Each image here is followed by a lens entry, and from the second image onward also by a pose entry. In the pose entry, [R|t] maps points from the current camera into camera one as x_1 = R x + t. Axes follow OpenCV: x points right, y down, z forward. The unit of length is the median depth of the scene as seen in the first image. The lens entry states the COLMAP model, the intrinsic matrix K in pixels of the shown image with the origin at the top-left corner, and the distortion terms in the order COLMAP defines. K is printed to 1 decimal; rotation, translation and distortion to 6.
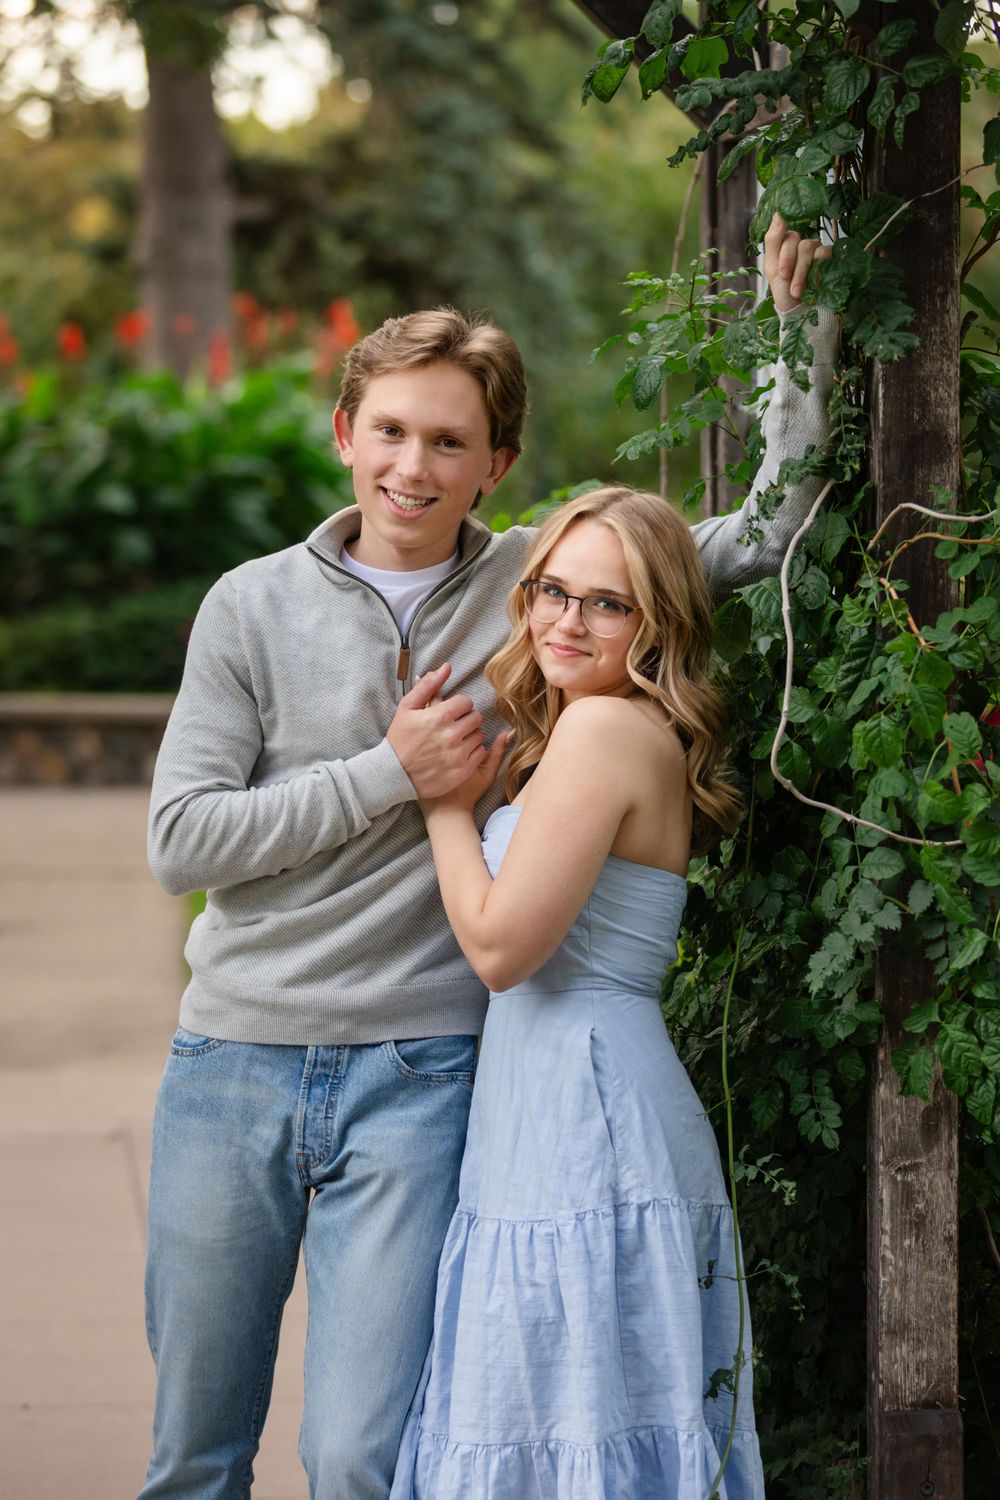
lens RADIAL K [[4096.9, 0, 499.6], [0, 4096.9, 747.4], [0, 0, 1]] dist [-0.125907, 0.000000]
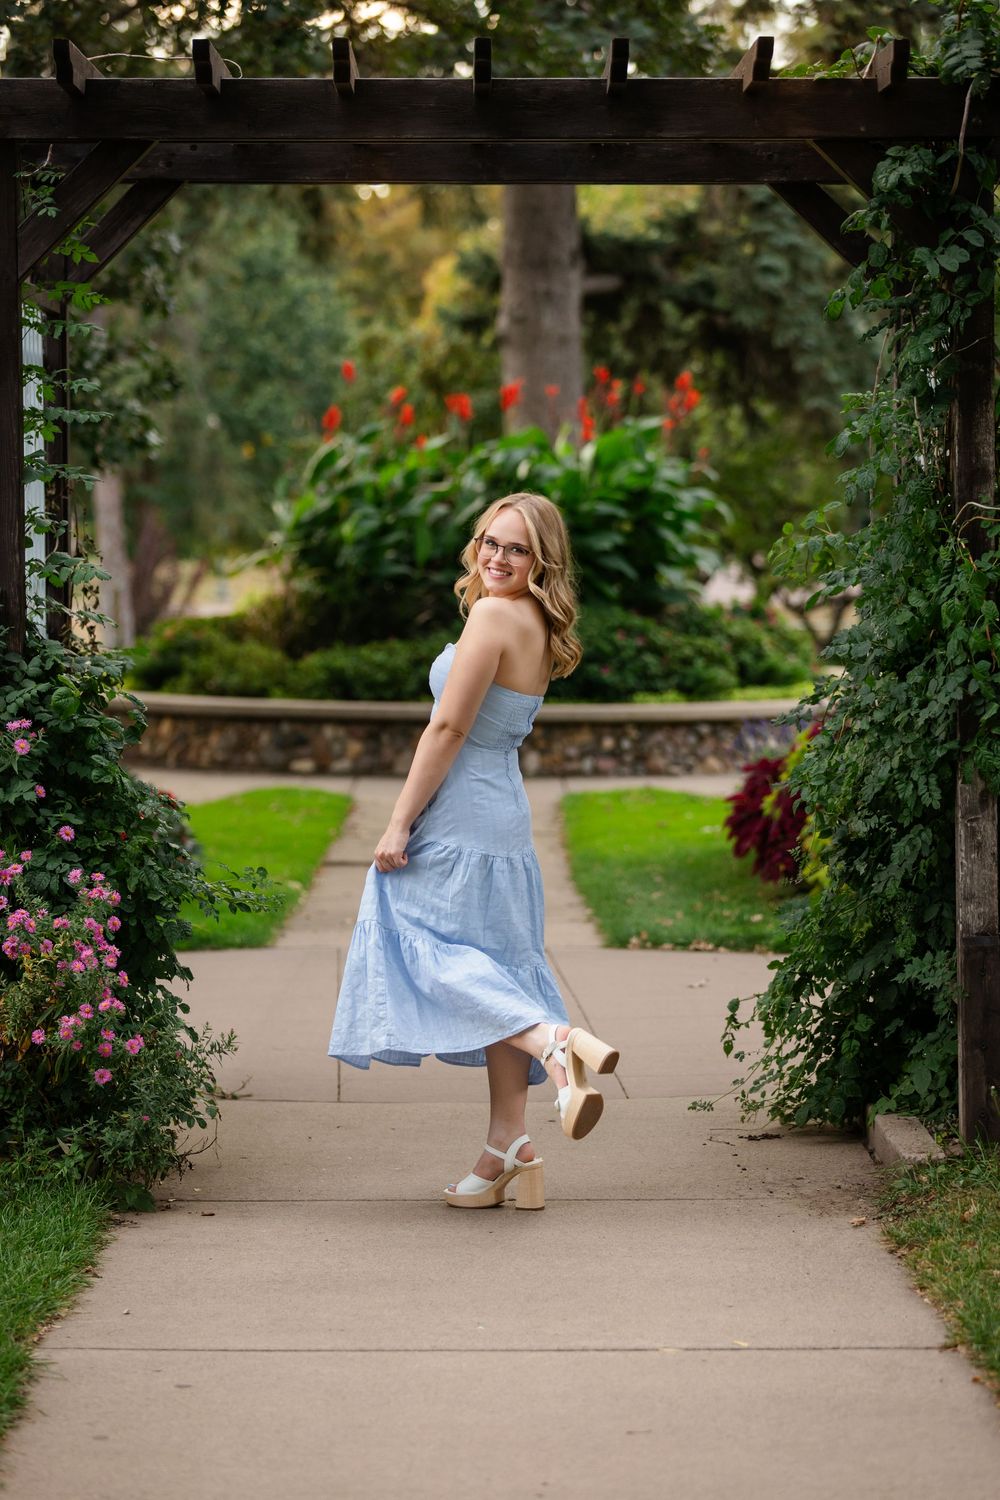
lens RADIAL K [[4377.5, 0, 500.3], [0, 4377.5, 750.8], [0, 0, 1]] dist [-0.231588, 0.000000]
pose [[0.996853, -0.004984, -0.079115, 0.035647], [0.003674, 0.999854, -0.016696, 0.104001], [0.079187, 0.016353, 0.996726, -1.245334]]
